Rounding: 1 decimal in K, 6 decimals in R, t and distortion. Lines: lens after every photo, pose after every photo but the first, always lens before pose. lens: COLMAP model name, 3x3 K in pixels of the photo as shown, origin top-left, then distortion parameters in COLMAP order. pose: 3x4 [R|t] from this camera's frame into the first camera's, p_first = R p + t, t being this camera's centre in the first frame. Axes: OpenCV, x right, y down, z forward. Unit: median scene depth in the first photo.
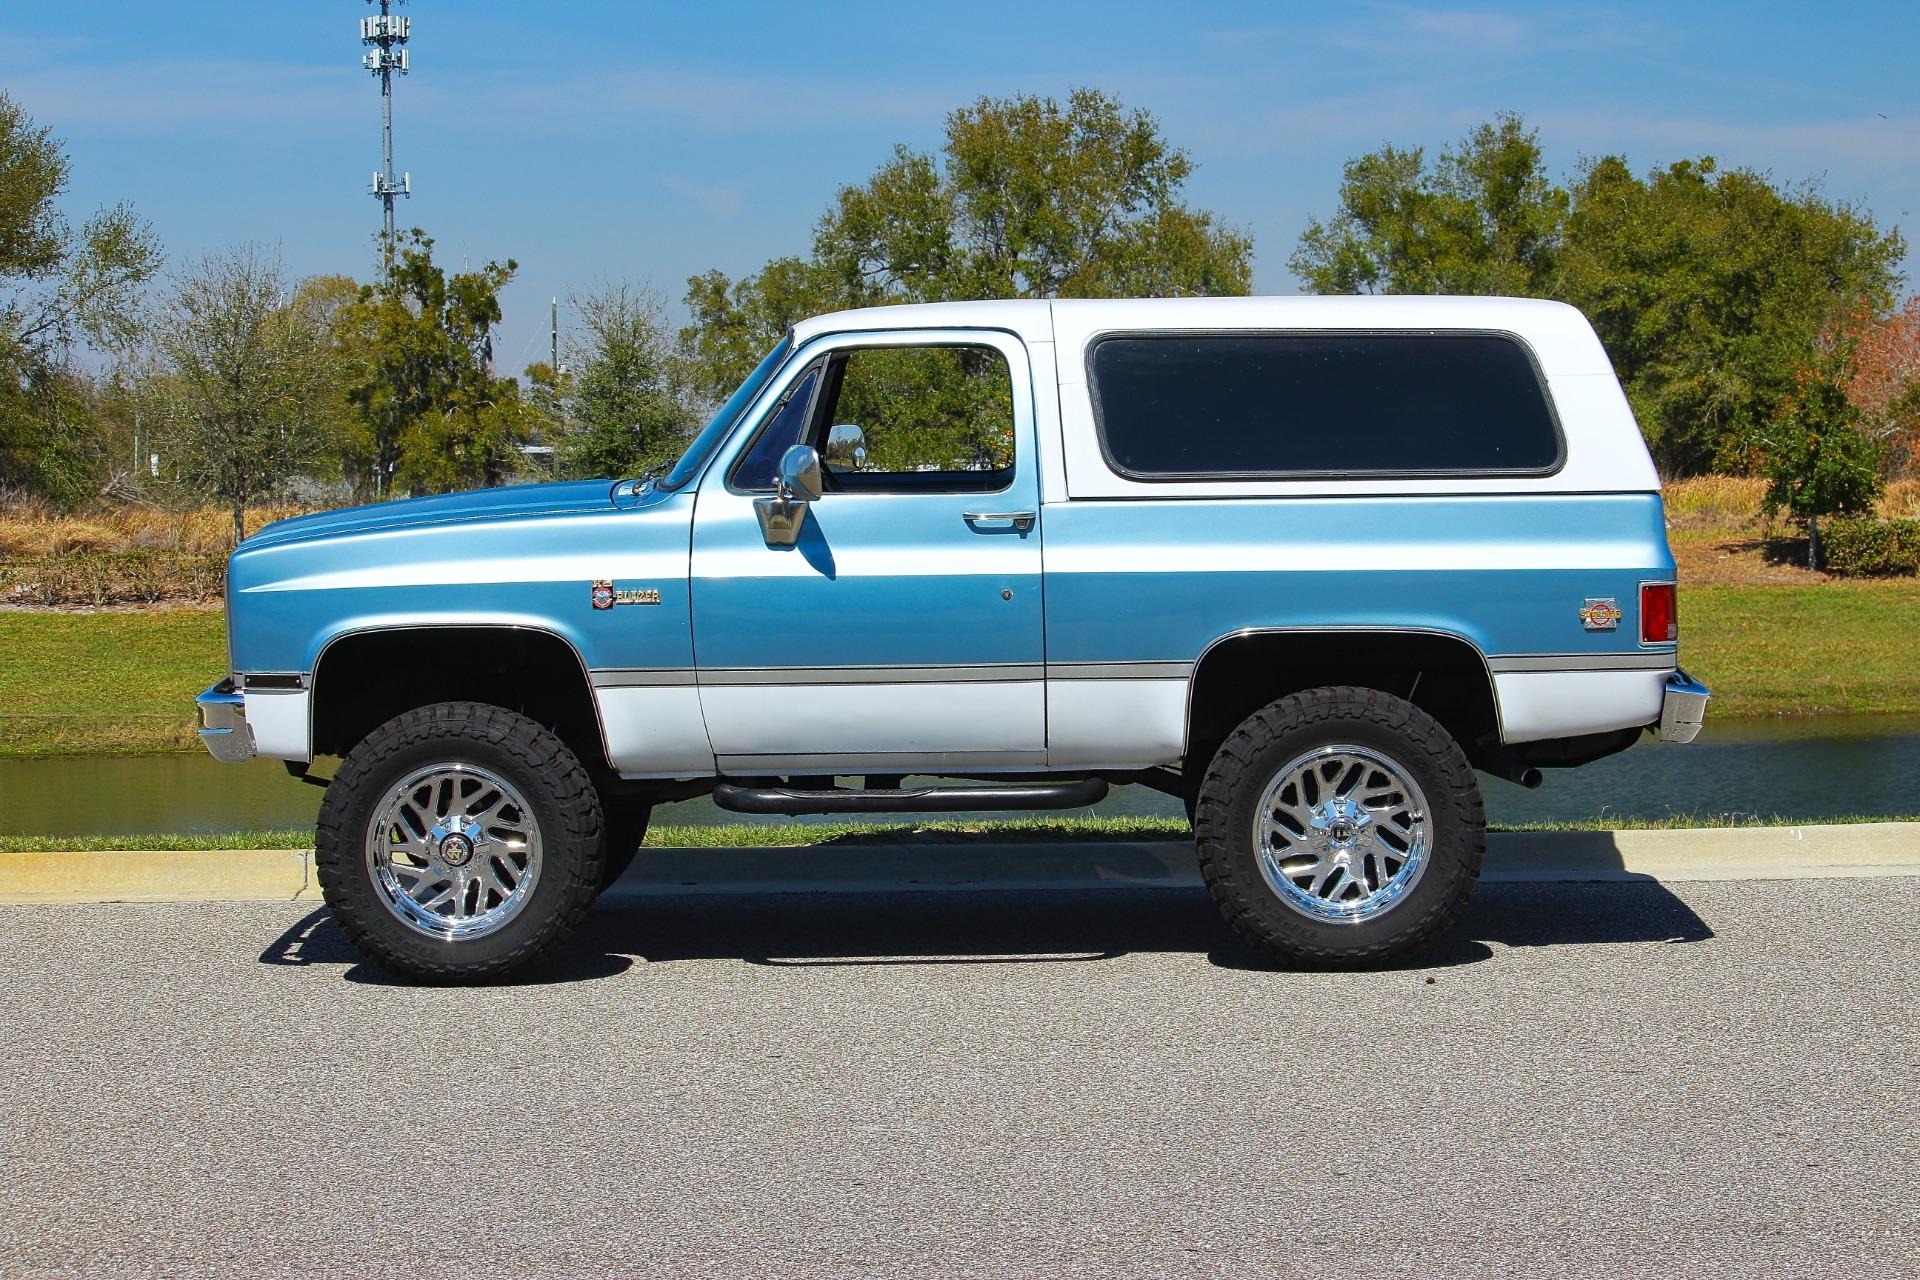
lens RADIAL K [[5041.9, 0, 1063.0], [0, 5041.9, 604.2], [0, 0, 1]] dist [-0.473986, 1.088995]
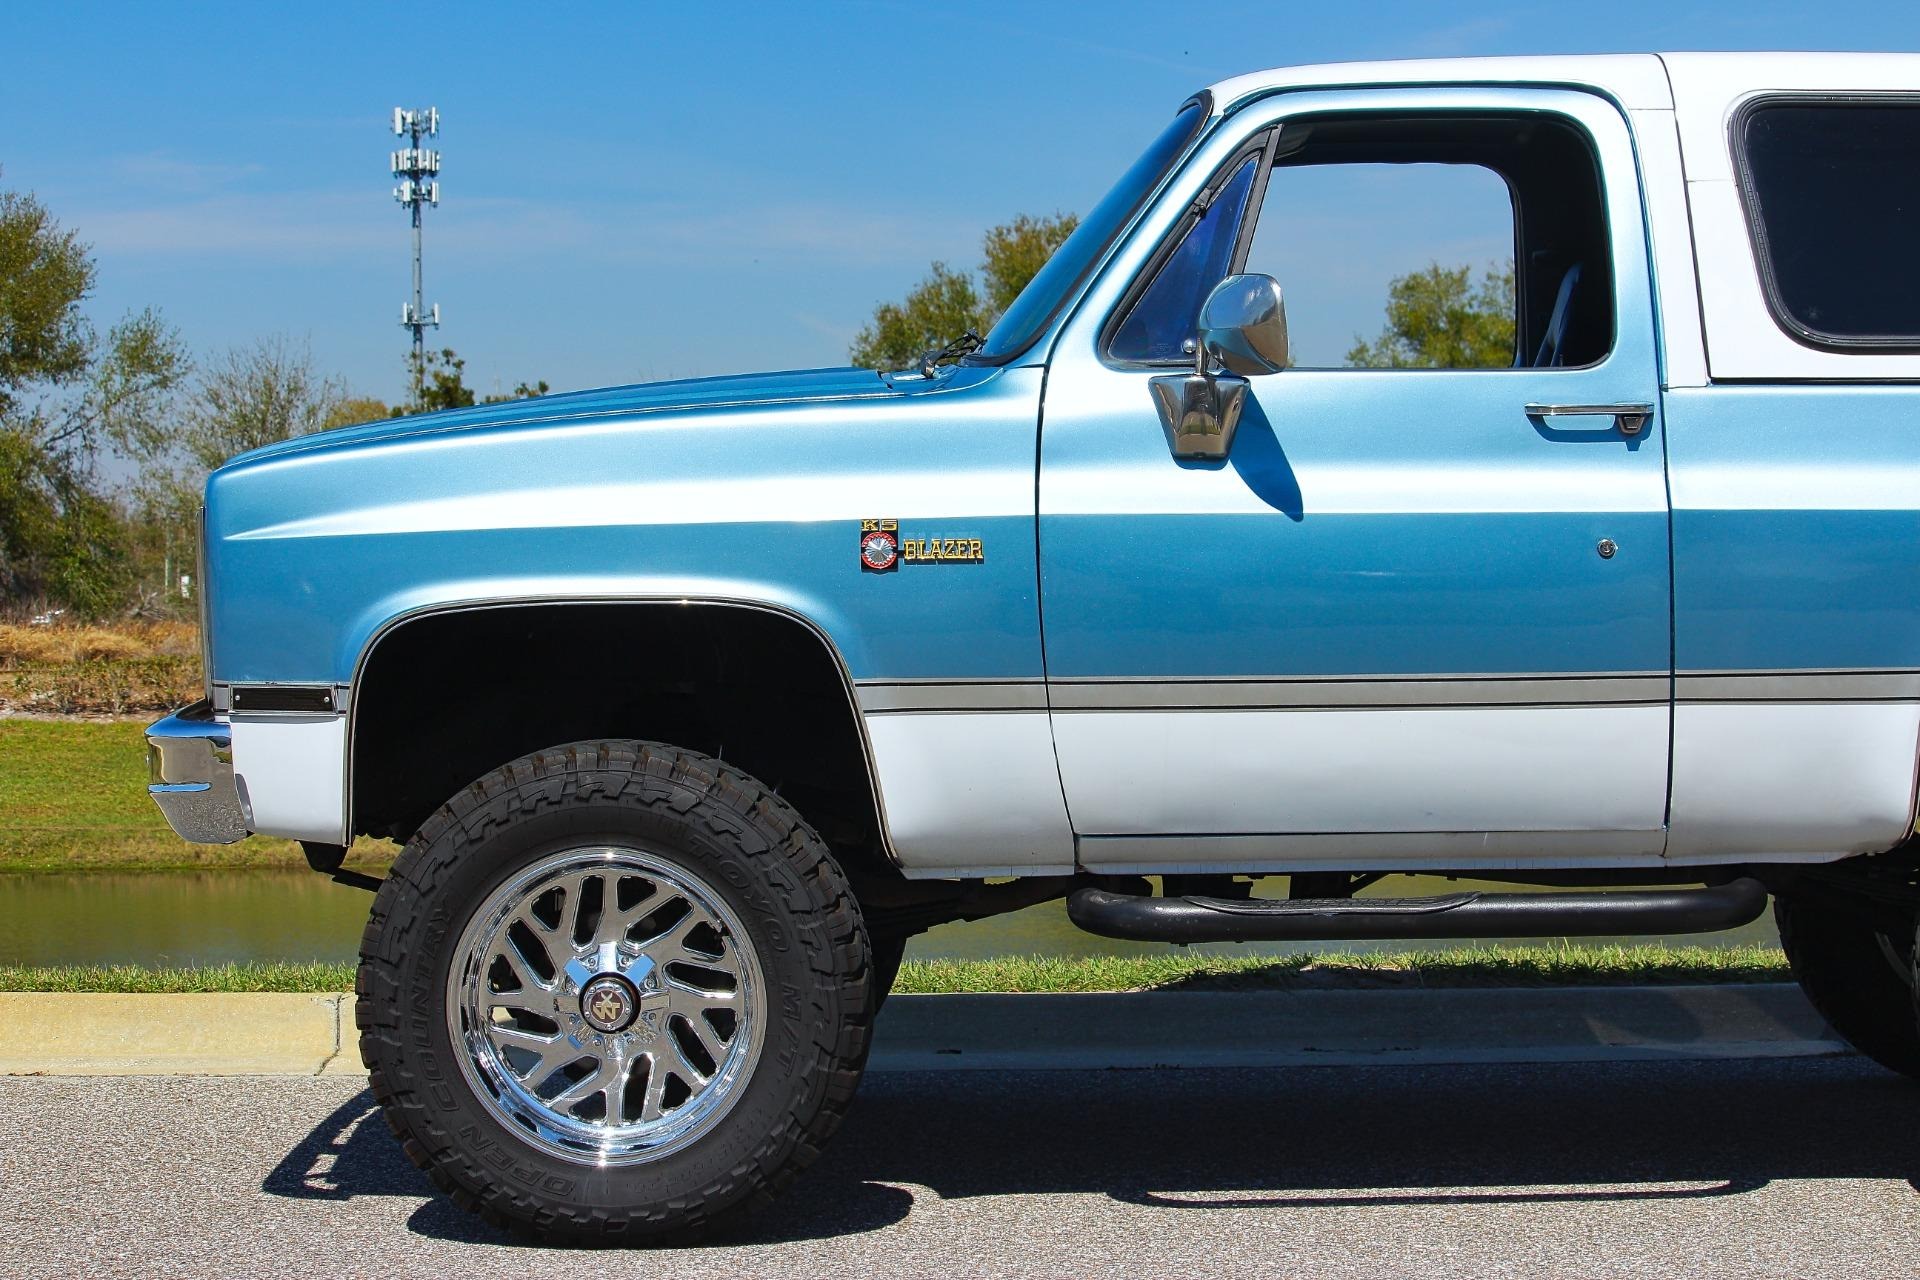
lens RADIAL K [[5041.9, 0, 1063.0], [0, 5041.9, 604.2], [0, 0, 1]] dist [-0.473986, 1.088995]
pose [[0.999969, 0.005211, -0.005885, -0.067509], [-0.005357, 0.999674, -0.024962, 0.018216], [0.005753, 0.024993, 0.999671, 0.439948]]
